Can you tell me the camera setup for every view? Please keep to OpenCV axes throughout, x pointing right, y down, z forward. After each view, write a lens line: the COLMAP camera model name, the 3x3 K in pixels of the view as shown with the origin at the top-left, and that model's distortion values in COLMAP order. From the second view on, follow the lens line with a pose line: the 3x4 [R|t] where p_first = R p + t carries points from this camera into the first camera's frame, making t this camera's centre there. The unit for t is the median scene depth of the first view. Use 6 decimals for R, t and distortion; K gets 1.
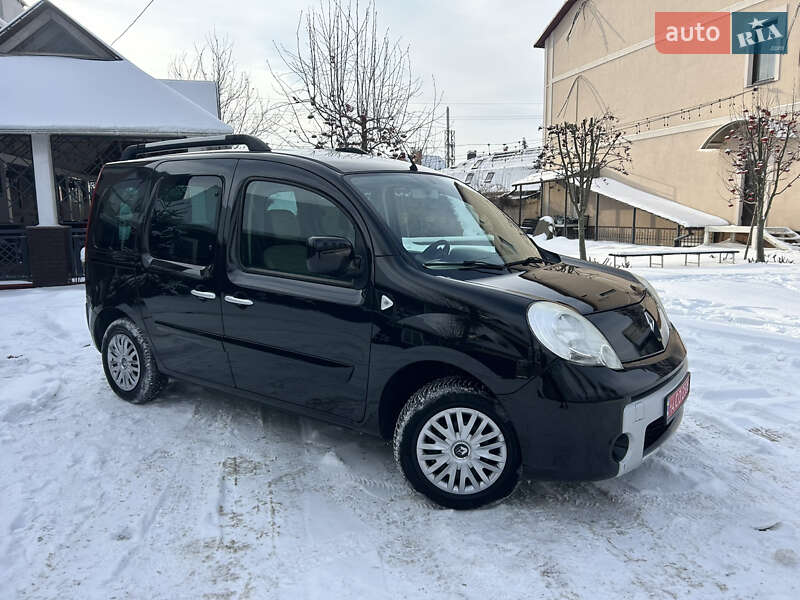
lens RADIAL K [[582.3, 0, 395.9], [0, 582.3, 303.0], [0, 0, 1]] dist [0.052261, -0.050951]
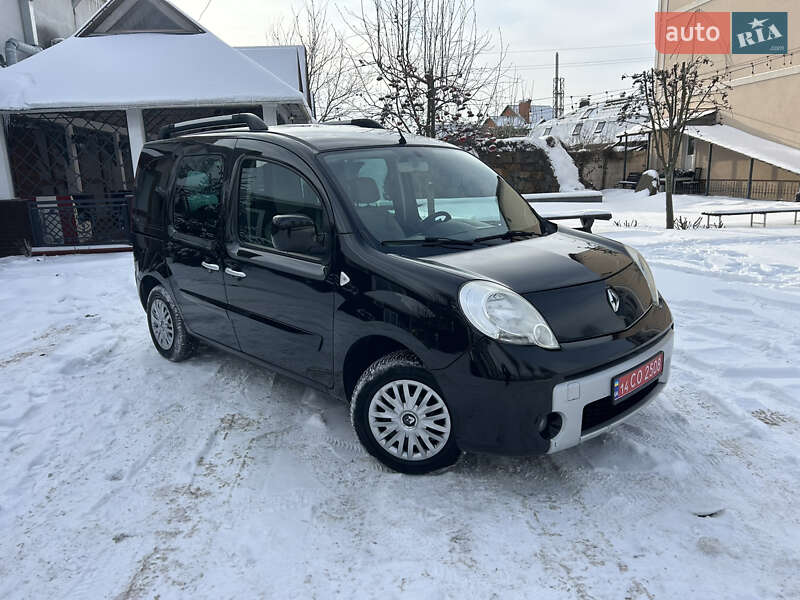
lens RADIAL K [[582.3, 0, 395.9], [0, 582.3, 303.0], [0, 0, 1]] dist [0.052261, -0.050951]
pose [[0.983846, 0.015705, -0.178329, 0.227019], [-0.002816, 0.997379, 0.072302, -0.028482], [0.178997, -0.070632, 0.981311, -0.019268]]
